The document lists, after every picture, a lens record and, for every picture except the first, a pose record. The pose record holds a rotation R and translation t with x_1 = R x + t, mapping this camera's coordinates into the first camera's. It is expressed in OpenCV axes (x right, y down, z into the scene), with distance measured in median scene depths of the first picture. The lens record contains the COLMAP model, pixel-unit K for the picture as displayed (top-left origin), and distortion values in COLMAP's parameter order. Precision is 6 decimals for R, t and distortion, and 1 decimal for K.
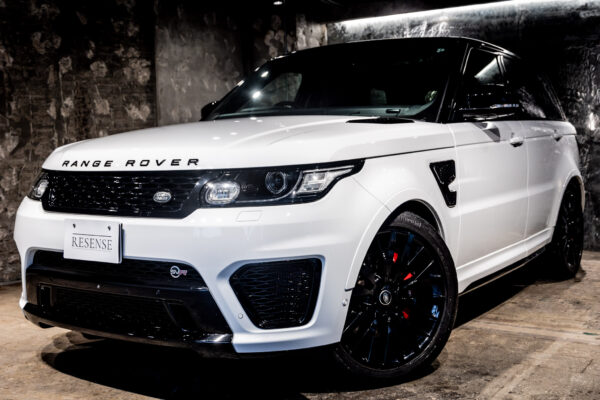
lens RADIAL K [[737.0, 0, 300.0], [0, 737.0, 200.0], [0, 0, 1]] dist [0.012567, 0.013306]
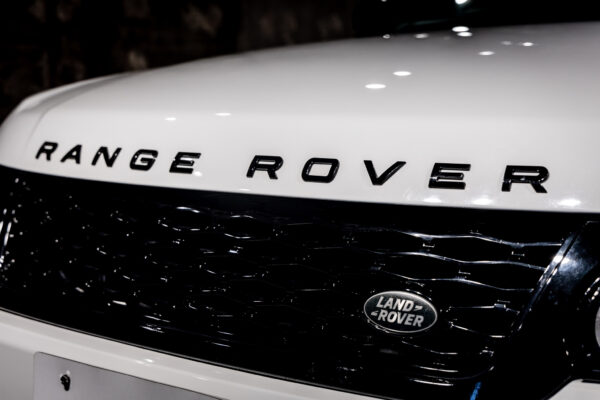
lens RADIAL K [[1045.2, 0, 315.6], [0, 1045.2, 199.8], [0, 0, 1]] dist [-0.013705, 0.000415]
pose [[0.996510, 0.028117, -0.078591, -0.185467], [-0.024692, 0.998717, 0.044217, -0.057401], [0.079734, -0.042122, 0.995926, 0.626912]]
